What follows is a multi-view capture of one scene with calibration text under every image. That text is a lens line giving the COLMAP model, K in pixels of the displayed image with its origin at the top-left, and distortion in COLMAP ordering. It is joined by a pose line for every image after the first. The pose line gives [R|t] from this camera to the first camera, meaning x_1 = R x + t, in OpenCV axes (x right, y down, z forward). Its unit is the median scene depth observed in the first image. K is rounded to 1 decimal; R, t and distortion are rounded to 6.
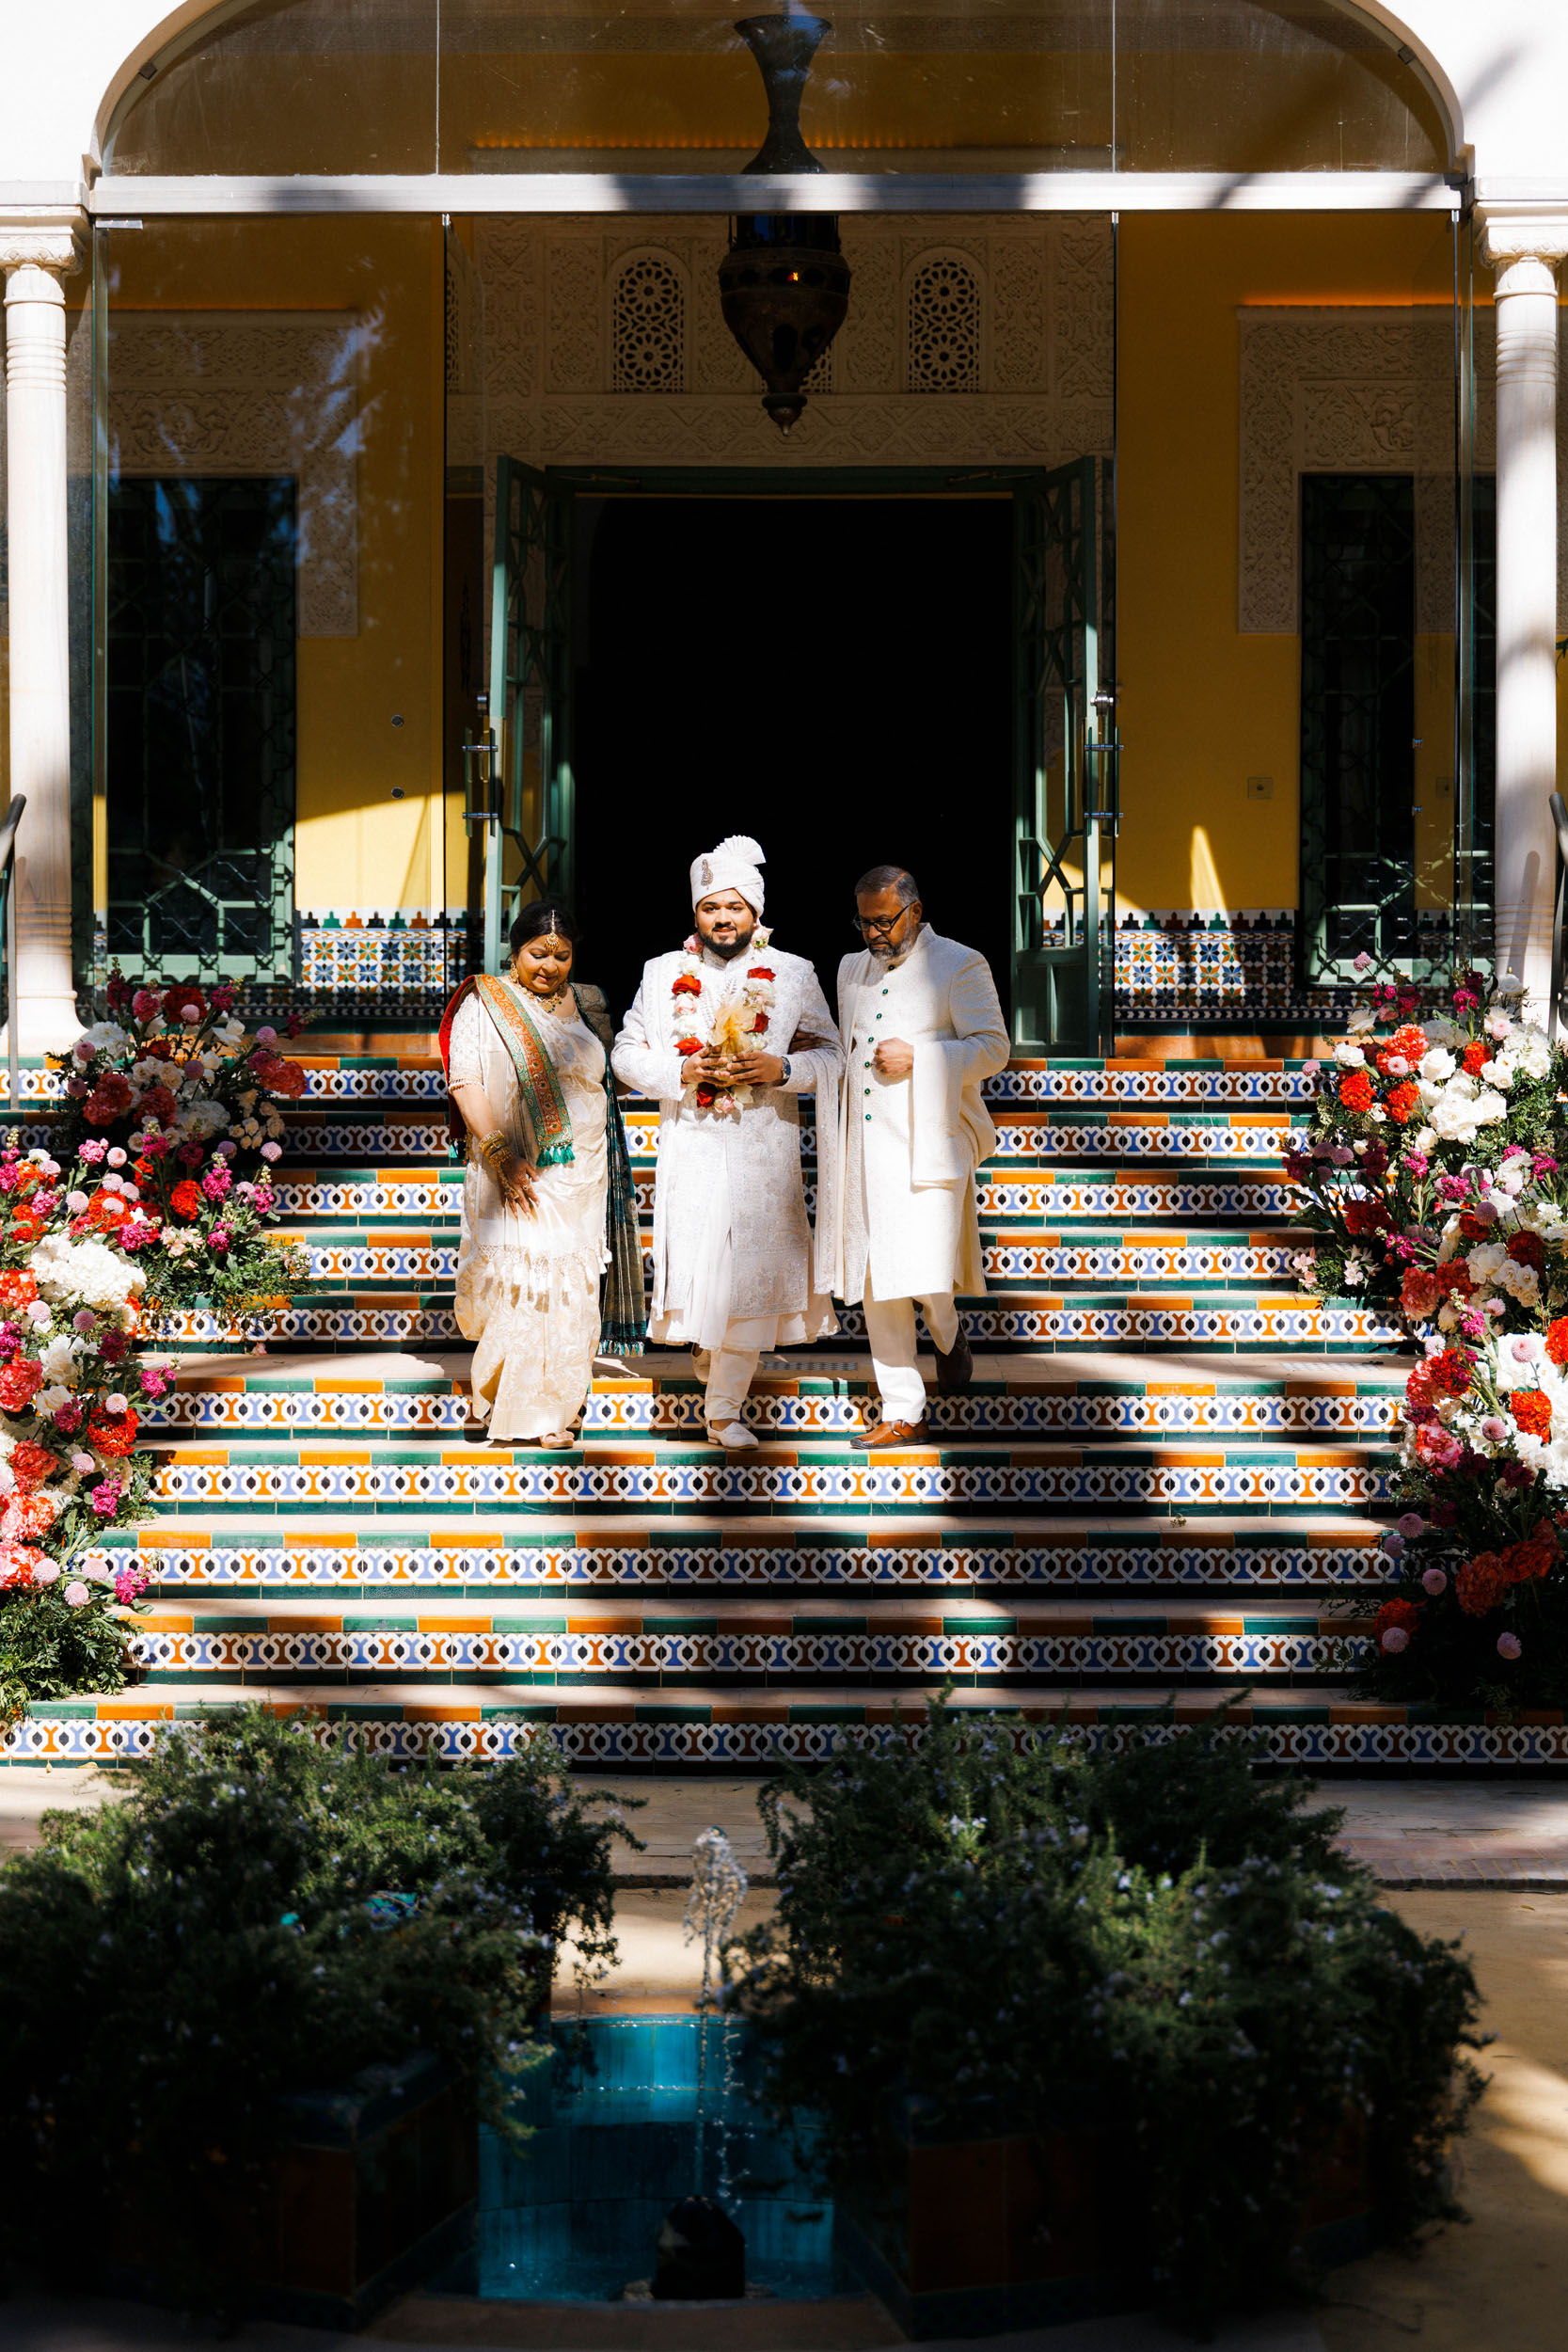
lens RADIAL K [[4305.9, 0, 781.1], [0, 4305.9, 1179.5], [0, 0, 1]] dist [0.044354, 0.000000]
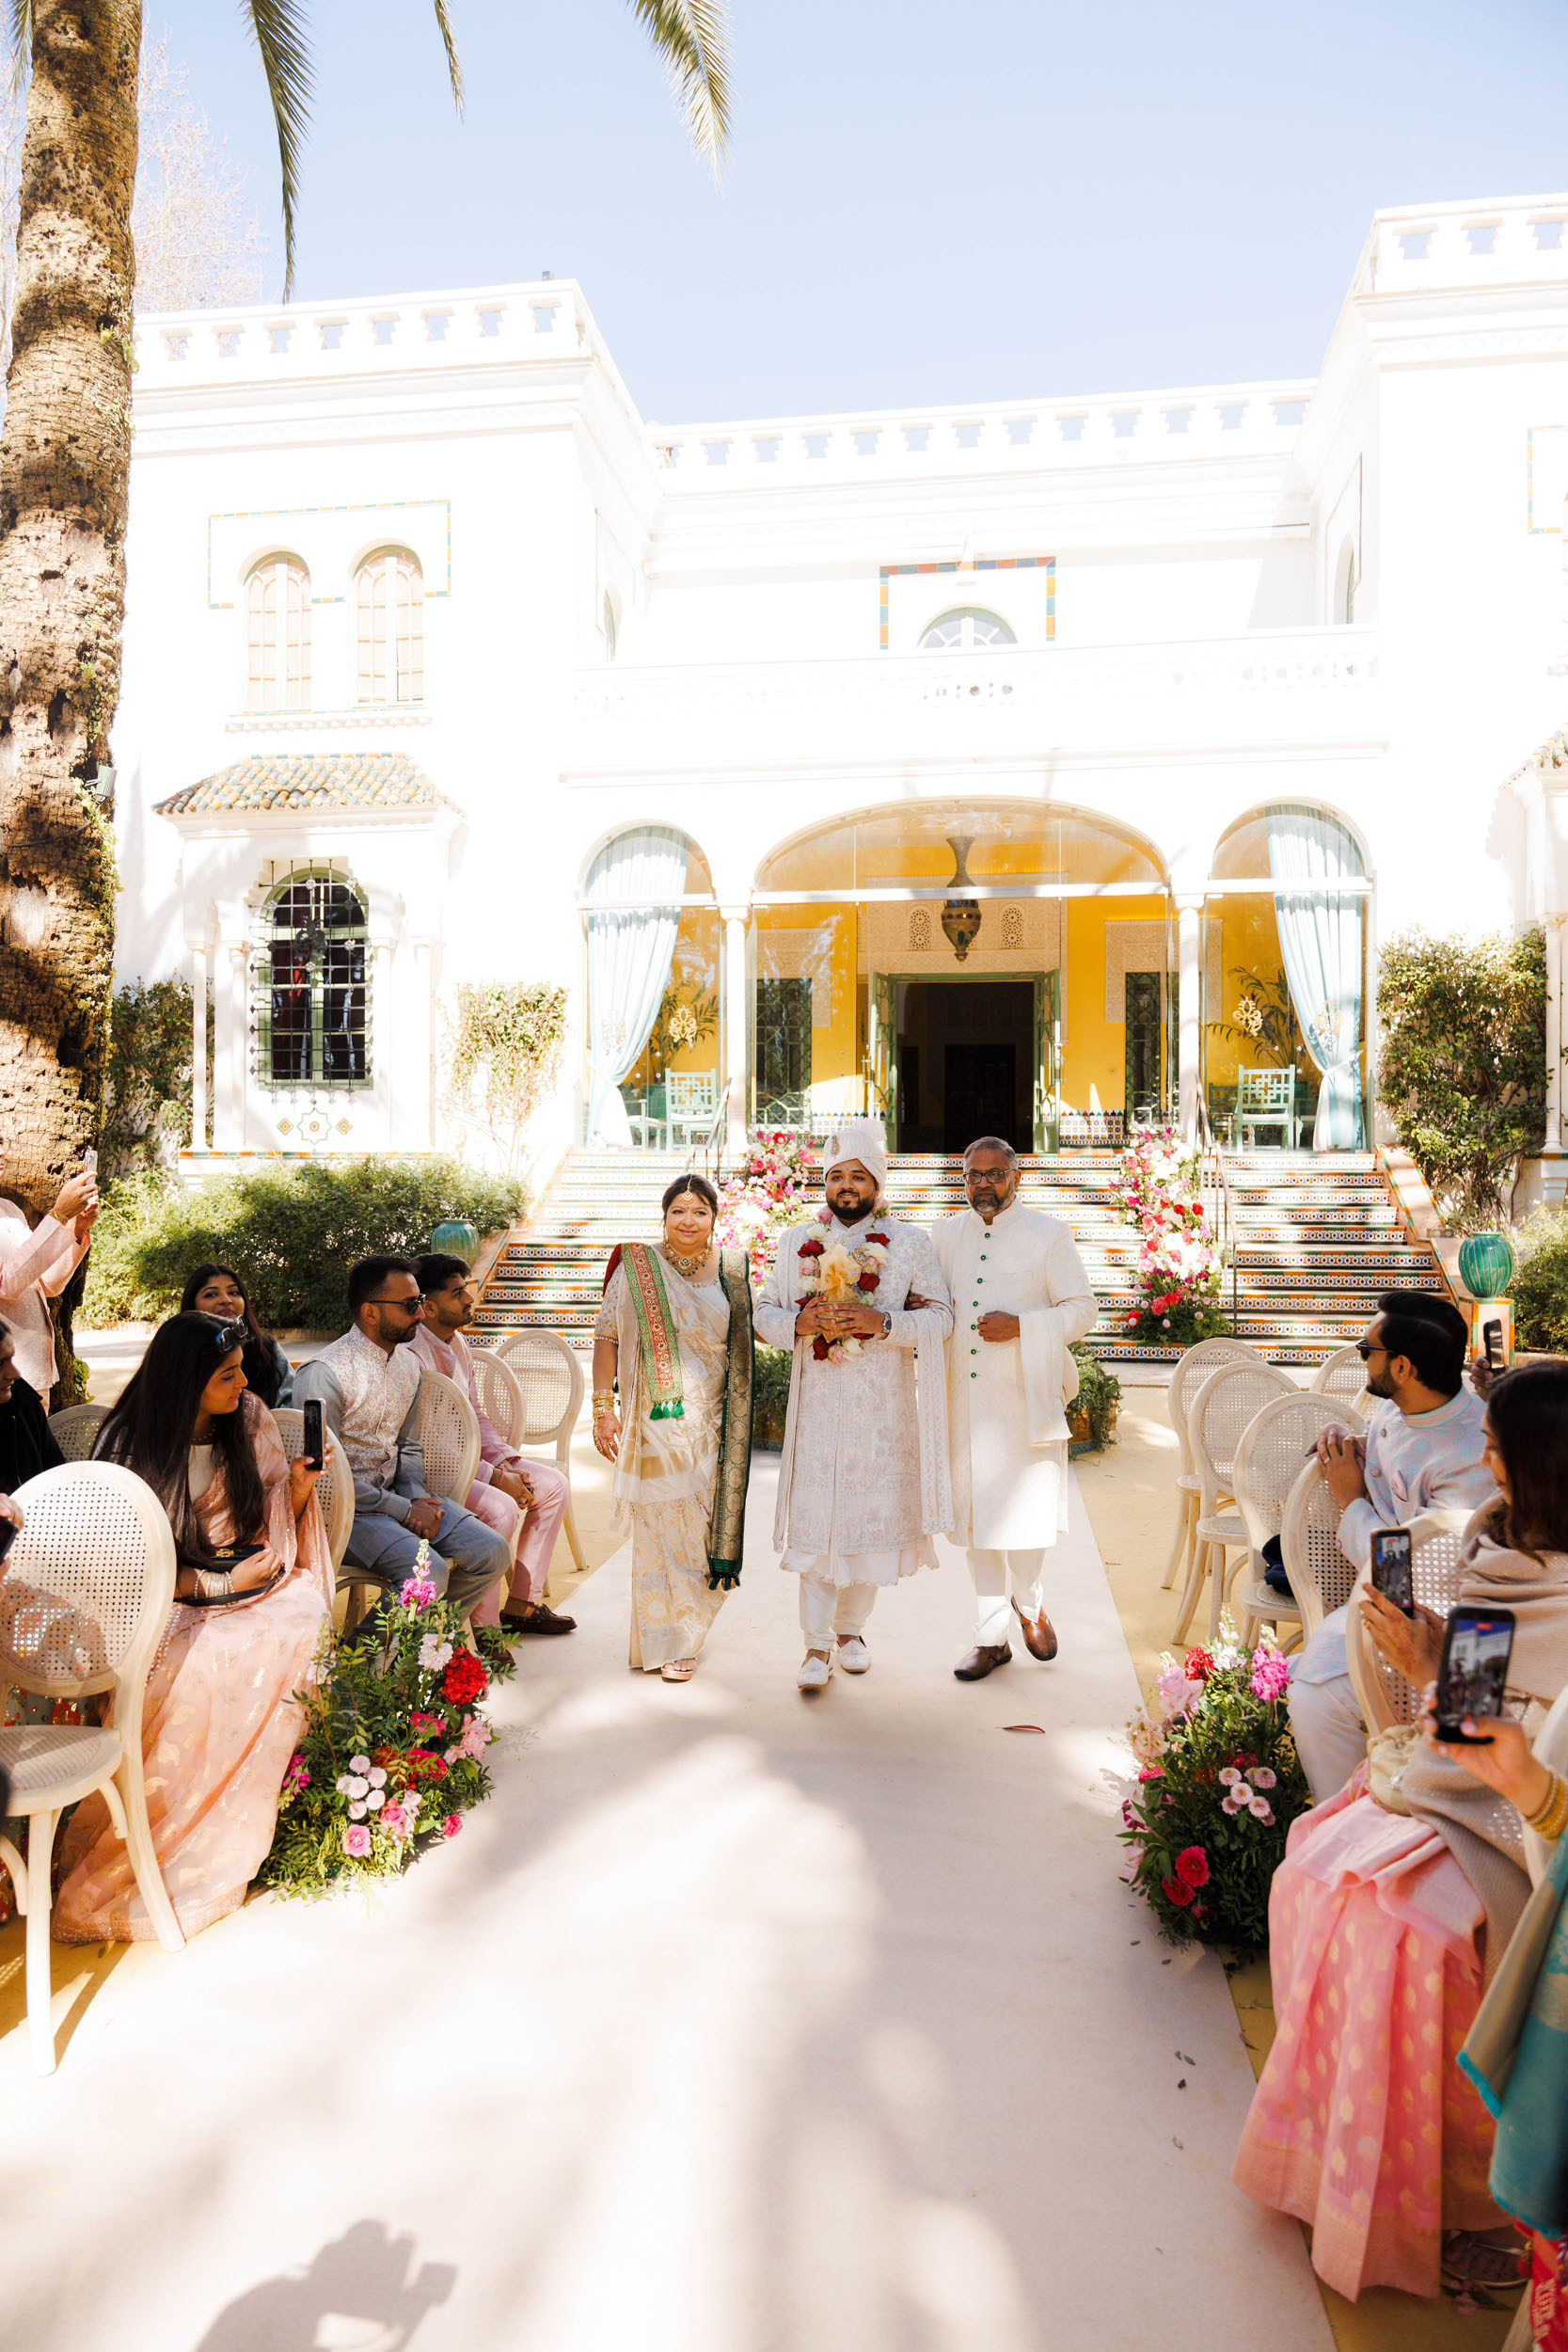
lens RADIAL K [[1661.5, 0, 775.2], [0, 1661.5, 1174.5], [0, 0, 1]] dist [0.010832, -0.000492]
pose [[0.991843, 0.000665, -0.127465, 0.022832], [-0.003899, 0.999677, -0.025123, 0.019291], [0.127407, 0.025415, 0.991525, -0.273934]]
